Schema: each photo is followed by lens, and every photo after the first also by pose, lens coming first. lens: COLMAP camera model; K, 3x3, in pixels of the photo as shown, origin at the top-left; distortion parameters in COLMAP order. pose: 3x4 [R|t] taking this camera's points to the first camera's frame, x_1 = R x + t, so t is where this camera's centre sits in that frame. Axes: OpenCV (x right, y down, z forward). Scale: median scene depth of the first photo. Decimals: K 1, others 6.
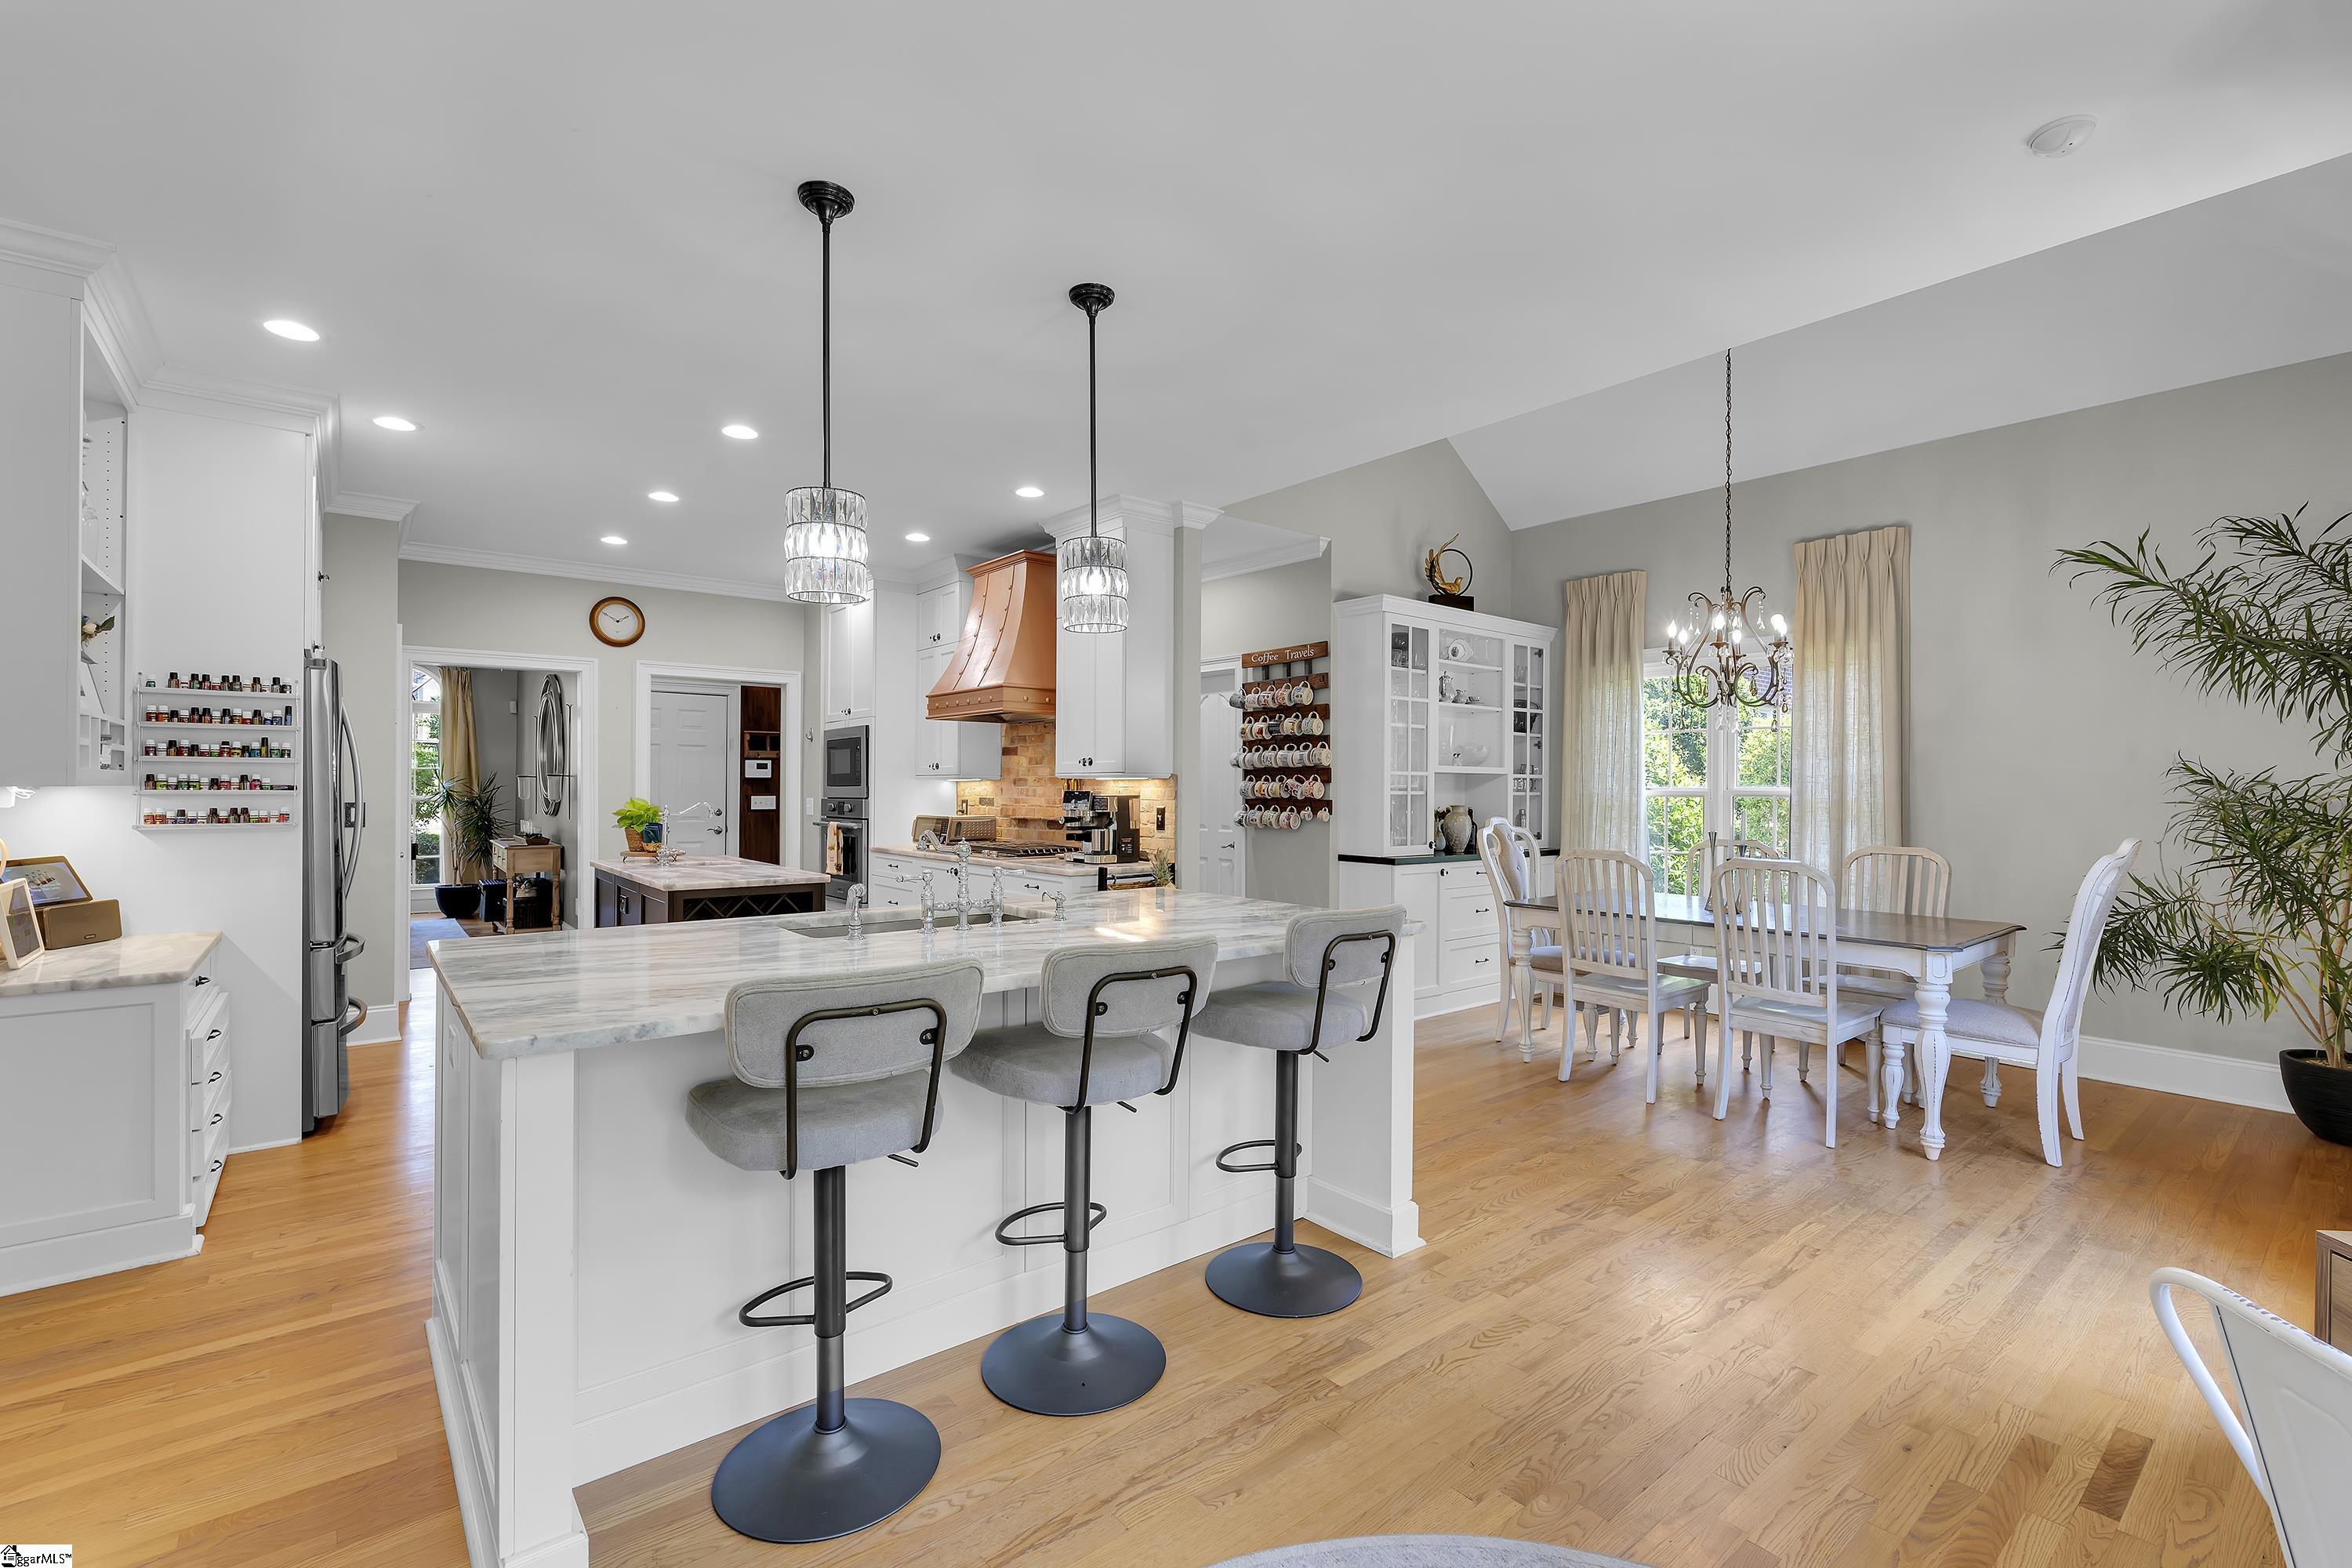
lens RADIAL K [[1031.8, 0, 1176.3], [0, 1031.8, 780.3], [0, 0, 1]] dist [-0.000503, -0.001025]
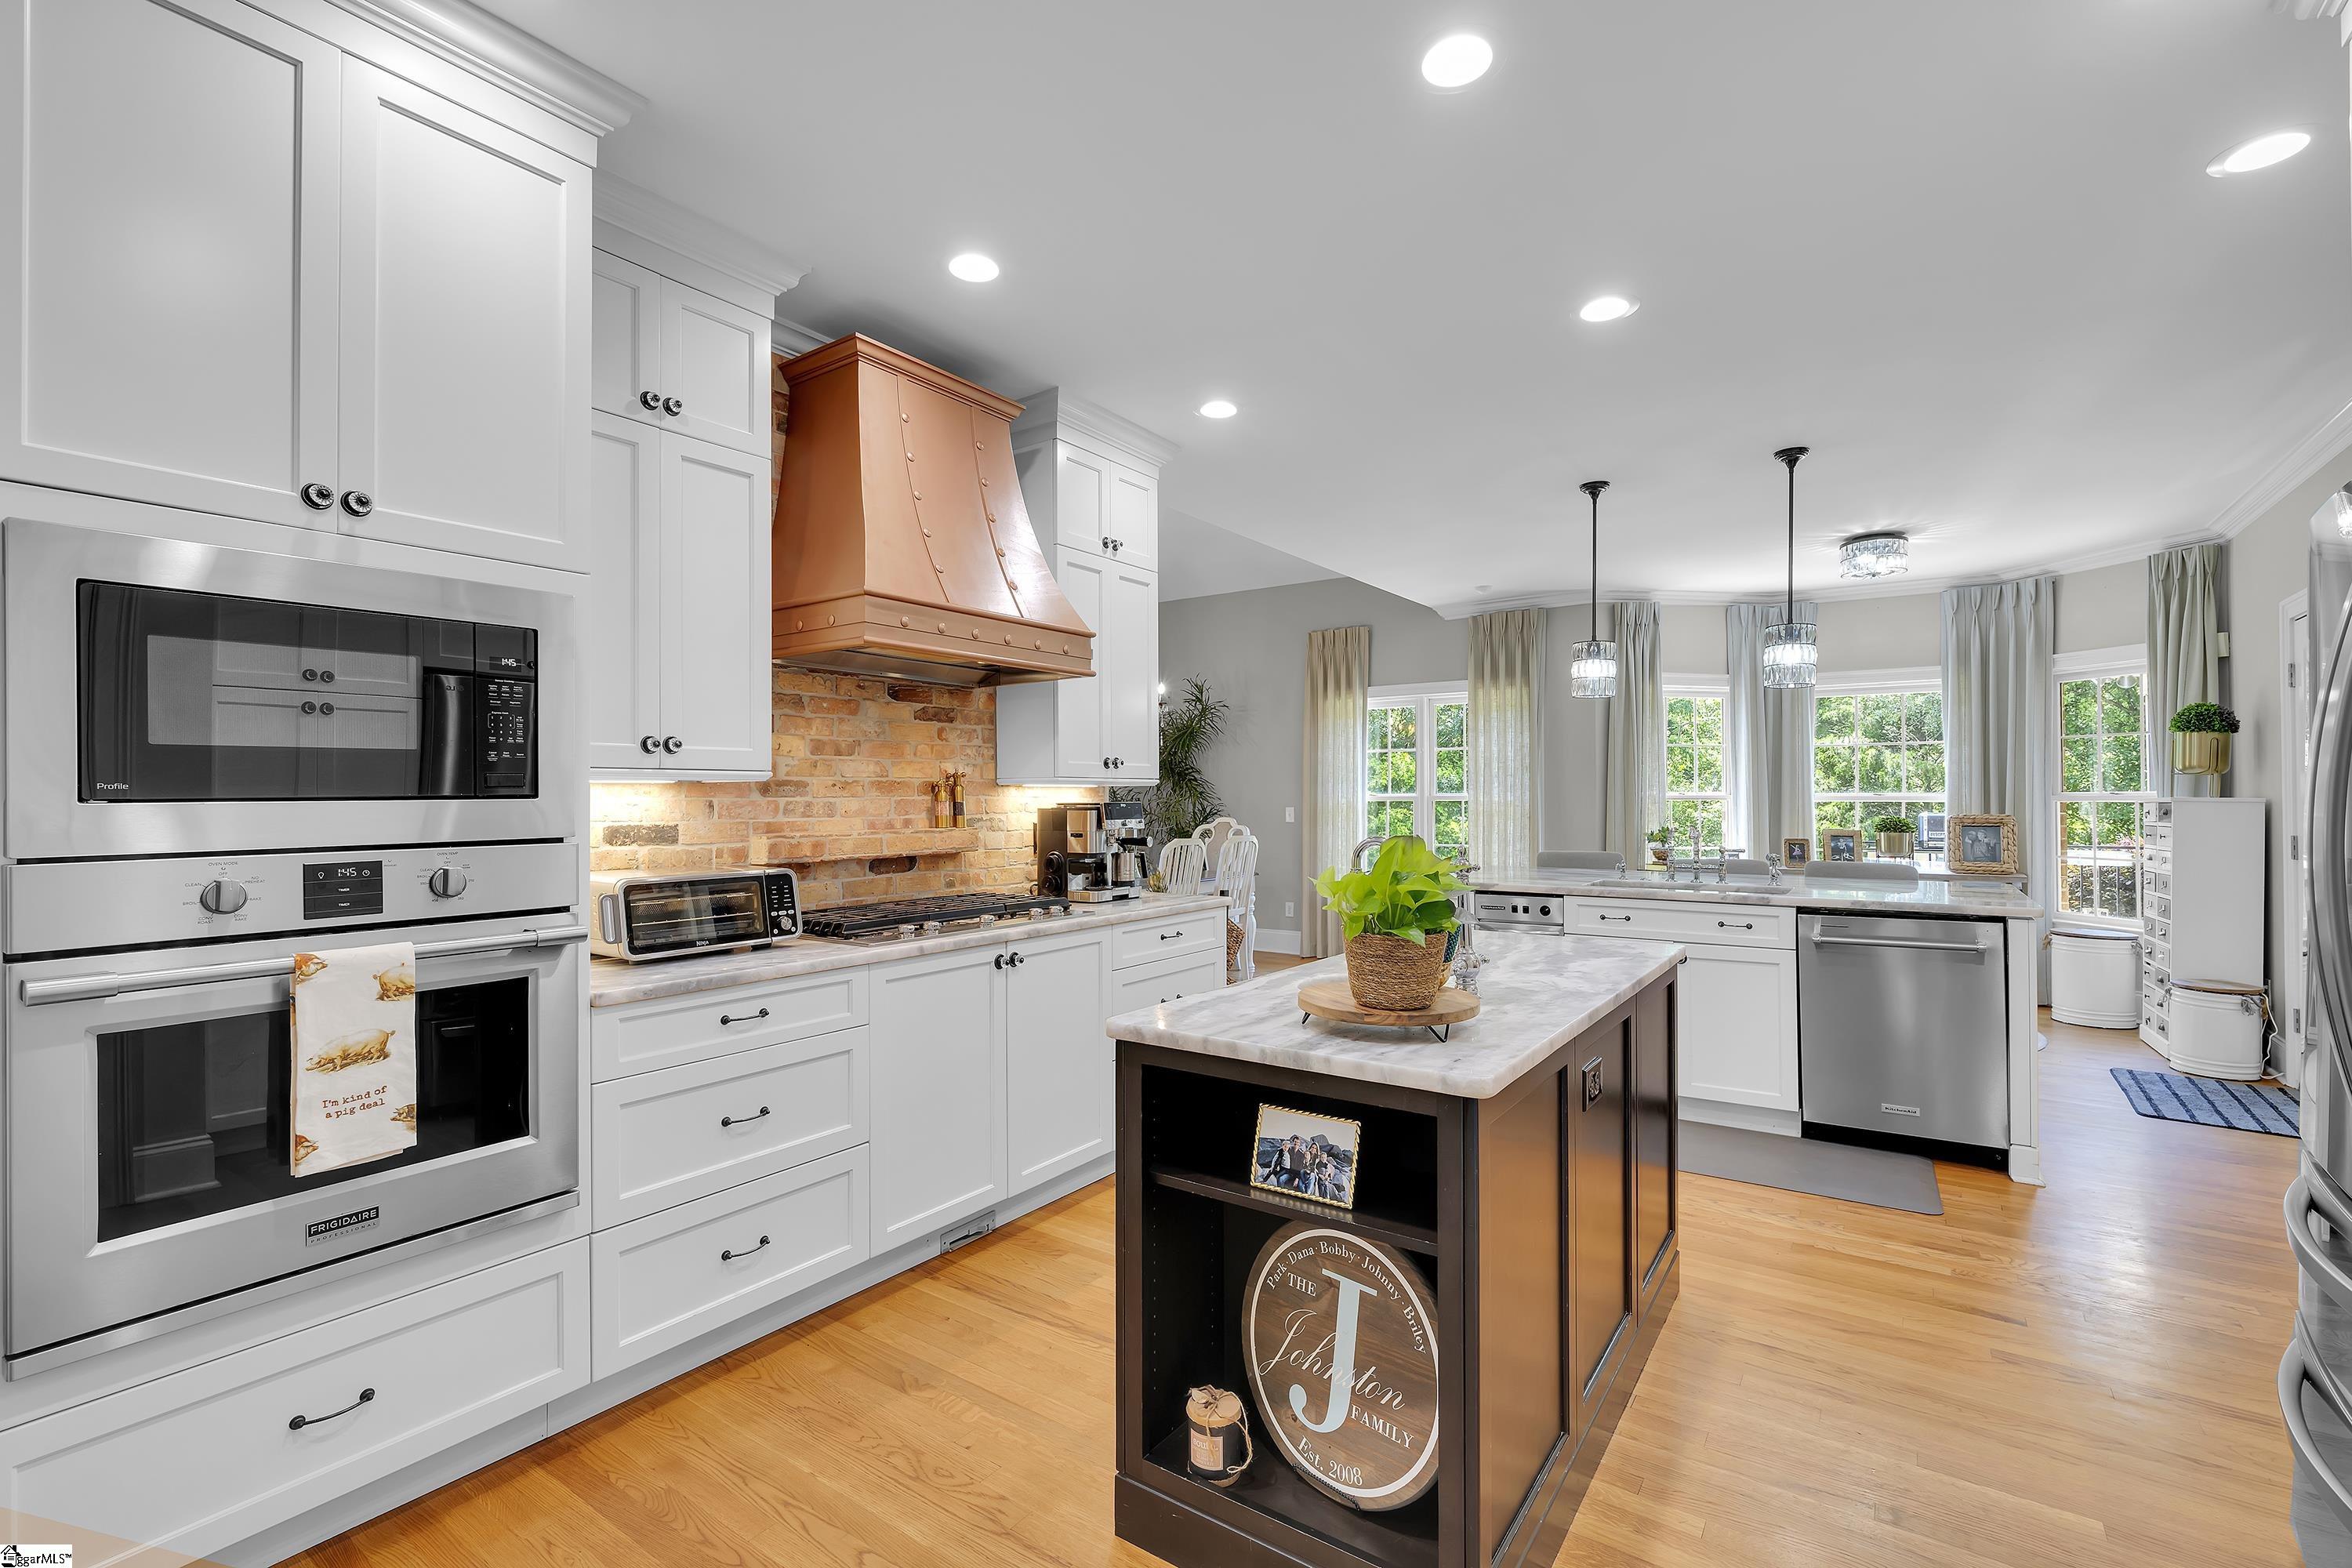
lens RADIAL K [[1022.5, 0, 1172.5], [0, 1022.5, 789.8], [0, 0, 1]] dist [-0.003475, -0.000772]
pose [[-0.255587, 0.003009, 0.966781, -0.773481], [-0.004113, 0.999983, -0.004199, 0.004214], [-0.966777, -0.005050, -0.255570, 1.102442]]
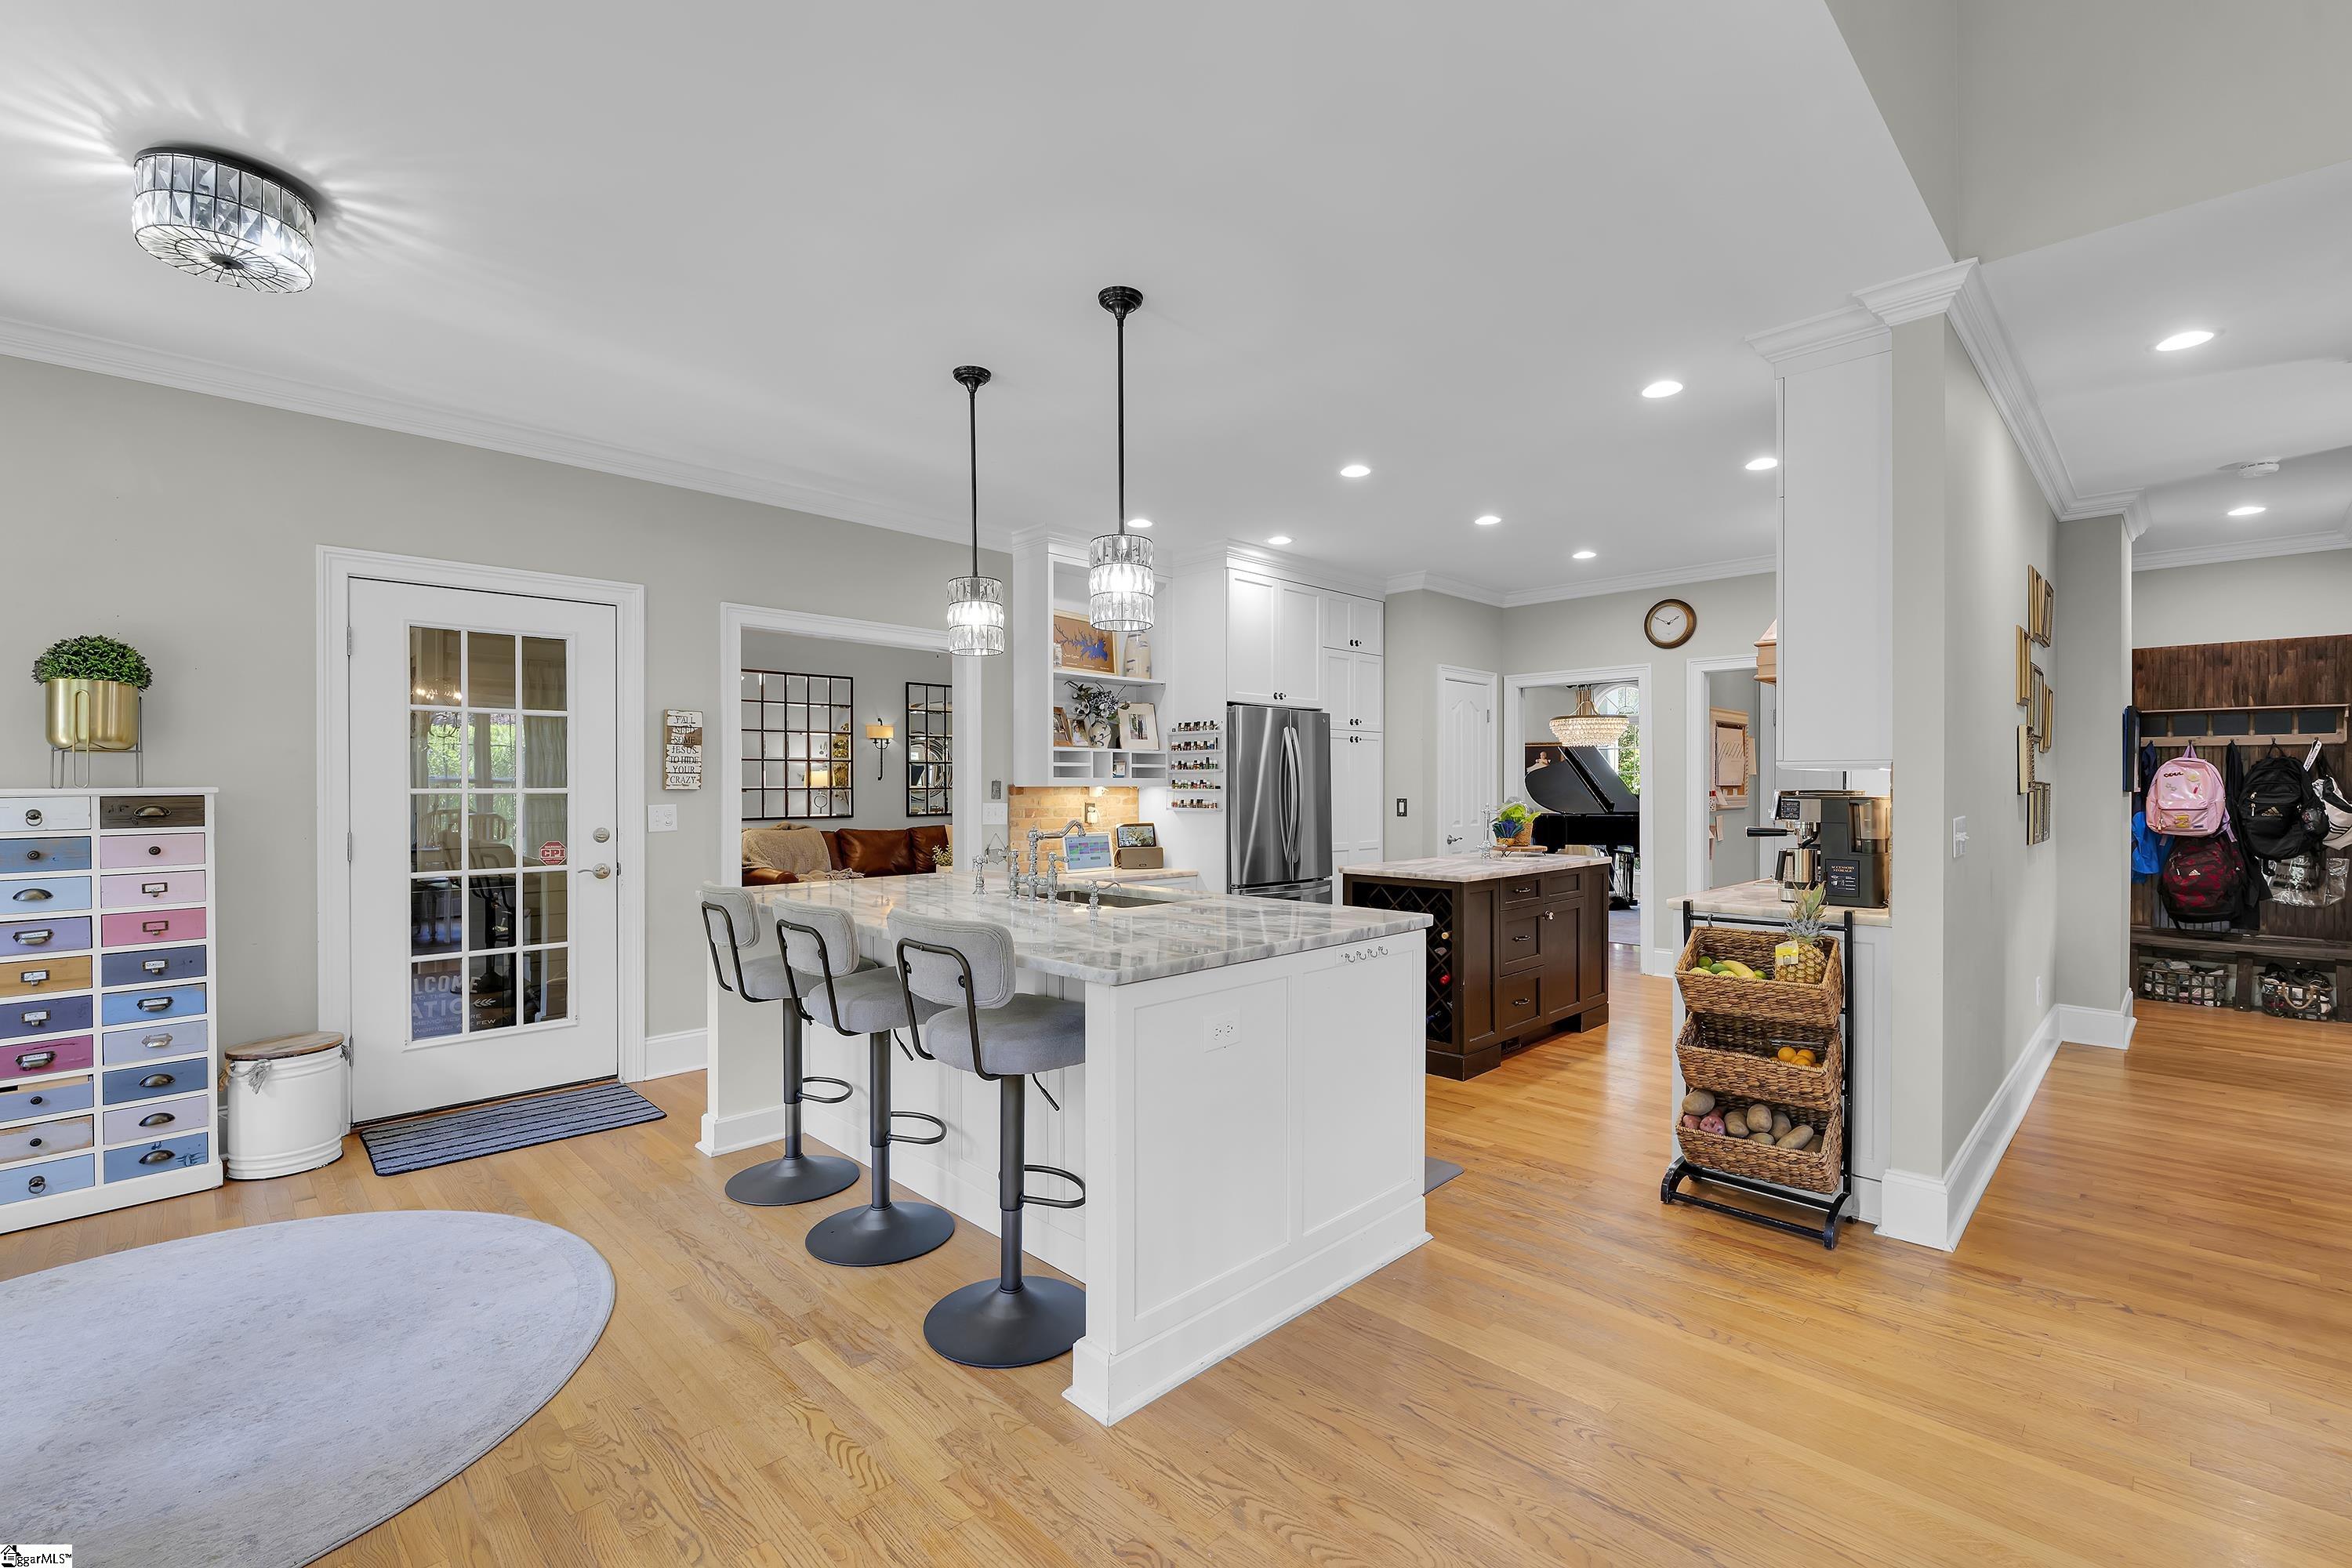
lens RADIAL K [[1016.0, 0, 1168.5], [0, 1016.0, 787.5], [0, 0, 1]] dist [-0.010731, -0.000065]
pose [[0.095568, -0.004151, -0.995414, 0.494614], [0.005462, 0.999978, -0.003645, 0.008865], [0.995408, -0.005089, 0.095589, 0.518177]]
